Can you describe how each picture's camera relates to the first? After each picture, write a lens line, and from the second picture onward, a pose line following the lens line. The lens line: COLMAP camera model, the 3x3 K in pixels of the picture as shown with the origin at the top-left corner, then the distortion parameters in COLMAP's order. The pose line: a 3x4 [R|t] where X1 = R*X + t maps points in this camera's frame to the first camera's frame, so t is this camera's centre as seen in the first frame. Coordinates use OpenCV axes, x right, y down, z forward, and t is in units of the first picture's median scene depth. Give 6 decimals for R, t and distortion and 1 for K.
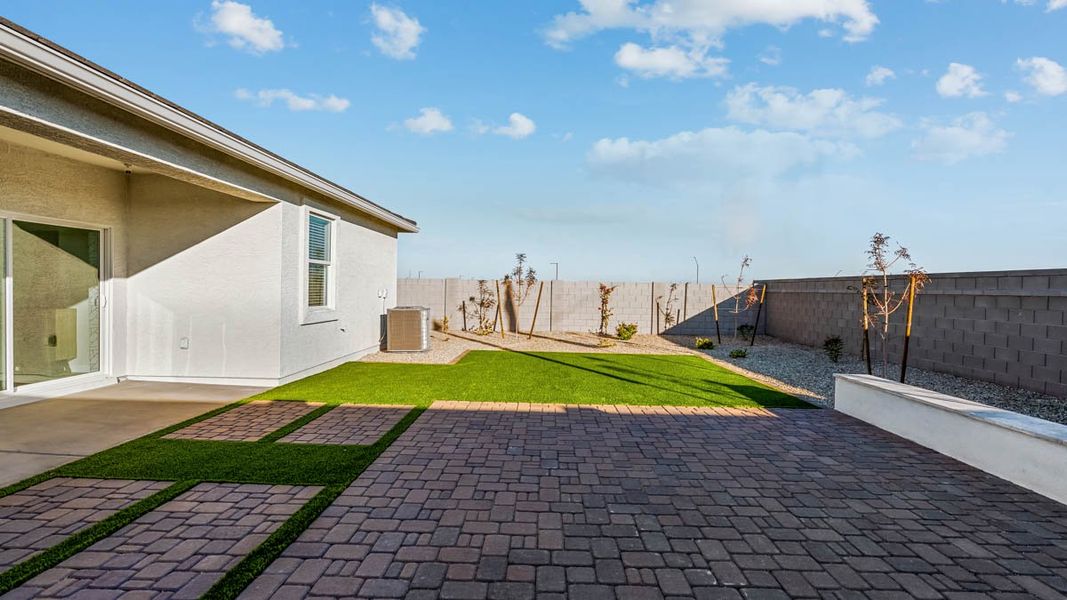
lens RADIAL K [[511.3, 0, 537.3], [0, 511.3, 298.0], [0, 0, 1]] dist [-0.005400, 0.000515]
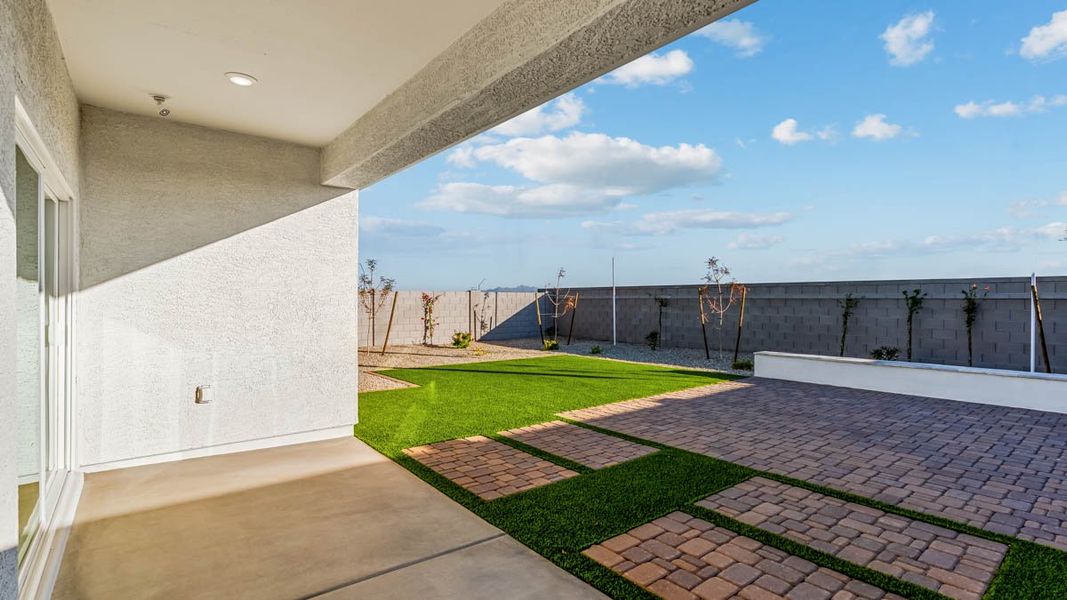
lens RADIAL K [[511.3, 0, 583.2], [0, 511.3, 305.6], [0, 0, 1]] dist [-0.005400, 0.000515]
pose [[0.740588, -0.025095, 0.671490, -0.653748], [0.024843, 0.999642, 0.009959, -0.013474], [-0.671499, 0.009306, 0.740947, 0.187305]]
